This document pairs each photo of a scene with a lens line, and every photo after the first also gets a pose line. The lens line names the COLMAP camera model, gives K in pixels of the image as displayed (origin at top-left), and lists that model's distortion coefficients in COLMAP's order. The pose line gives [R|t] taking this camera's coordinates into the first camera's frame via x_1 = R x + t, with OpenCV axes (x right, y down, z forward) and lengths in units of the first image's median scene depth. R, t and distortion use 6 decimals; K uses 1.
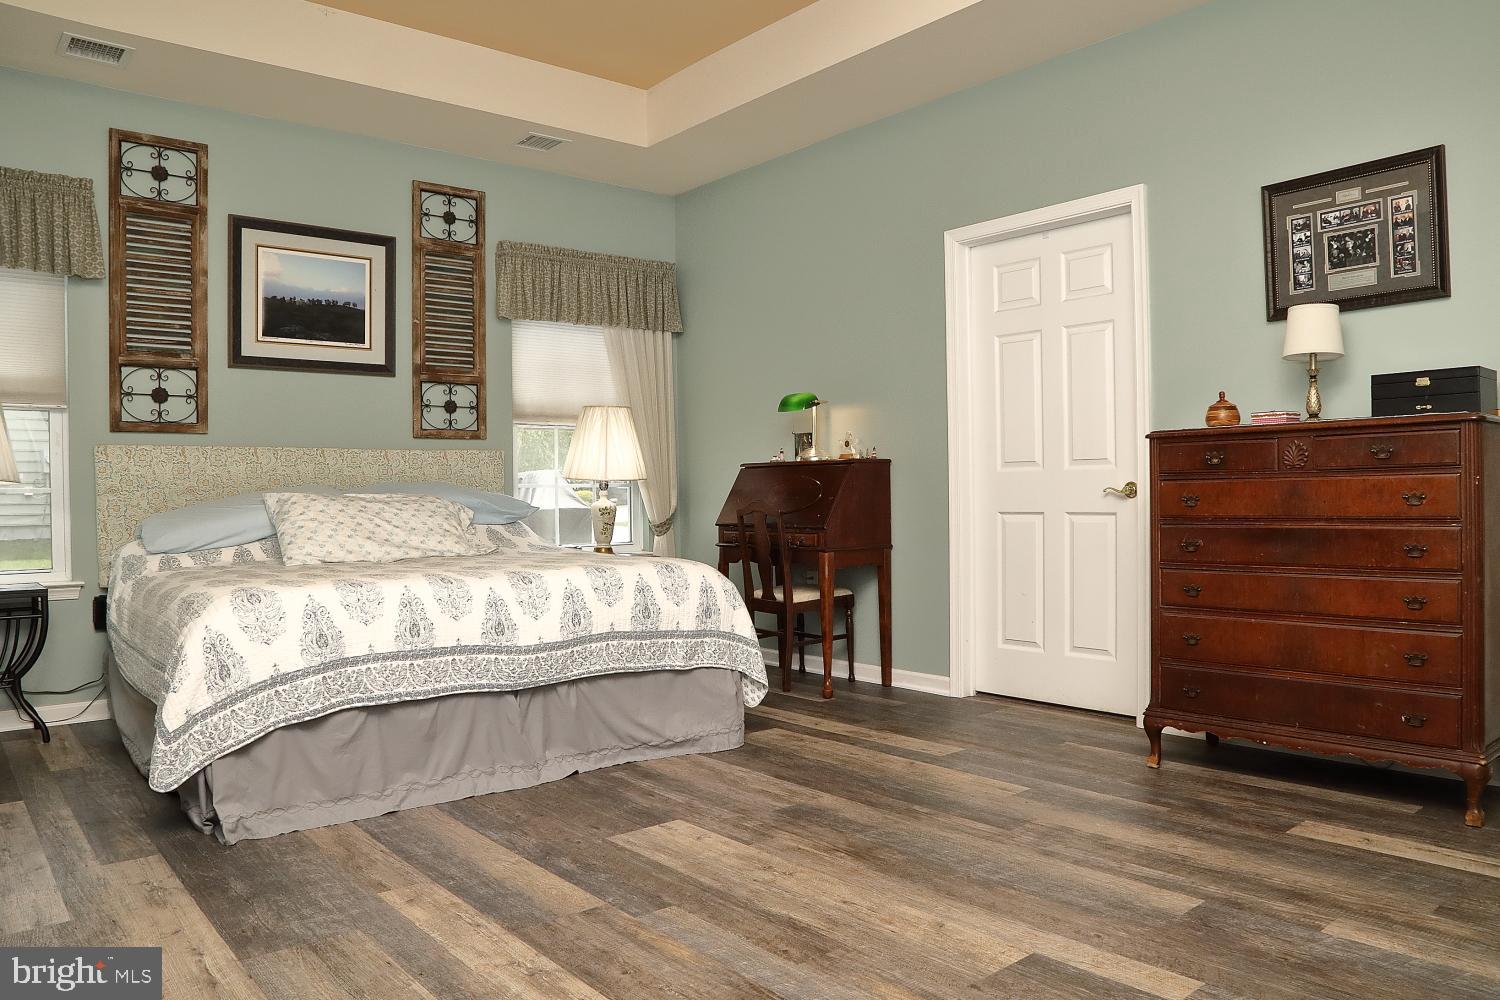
lens RADIAL K [[1029.3, 0, 747.5], [0, 1029.3, 509.4], [0, 0, 1]] dist [-0.122361, 0.071326]
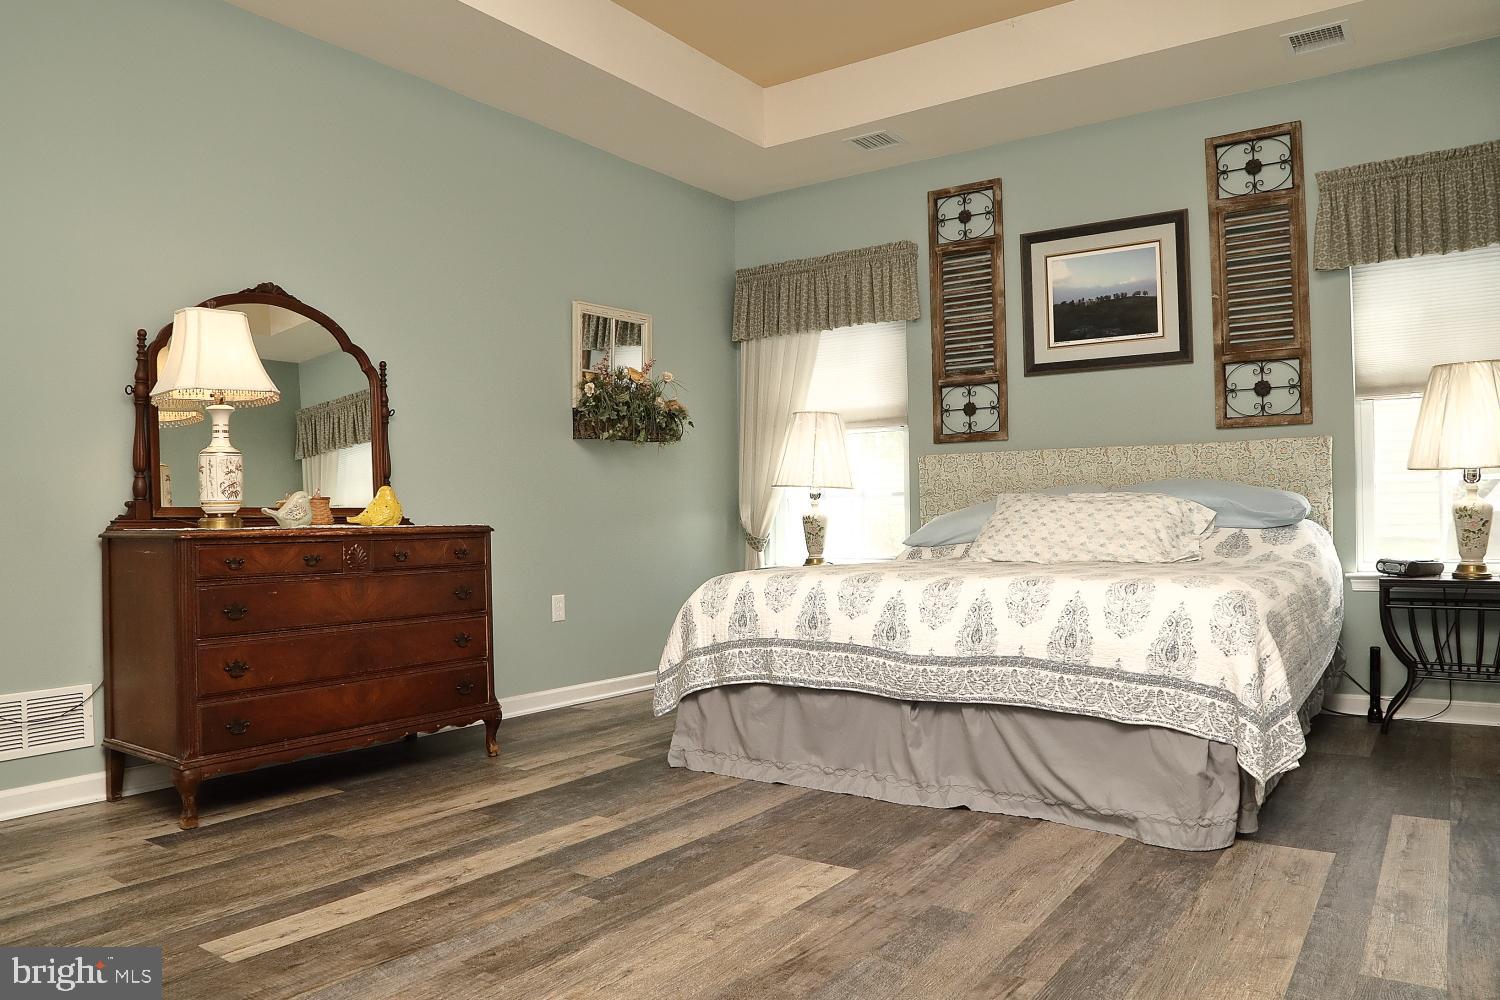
lens RADIAL K [[1029.3, 0, 747.5], [0, 1029.3, 509.4], [0, 0, 1]] dist [-0.122361, 0.071326]
pose [[0.269259, 0.002623, -0.963064, 0.589642], [-0.001755, 0.999996, 0.002233, -0.002180], [0.963066, 0.001089, 0.269263, 0.544838]]
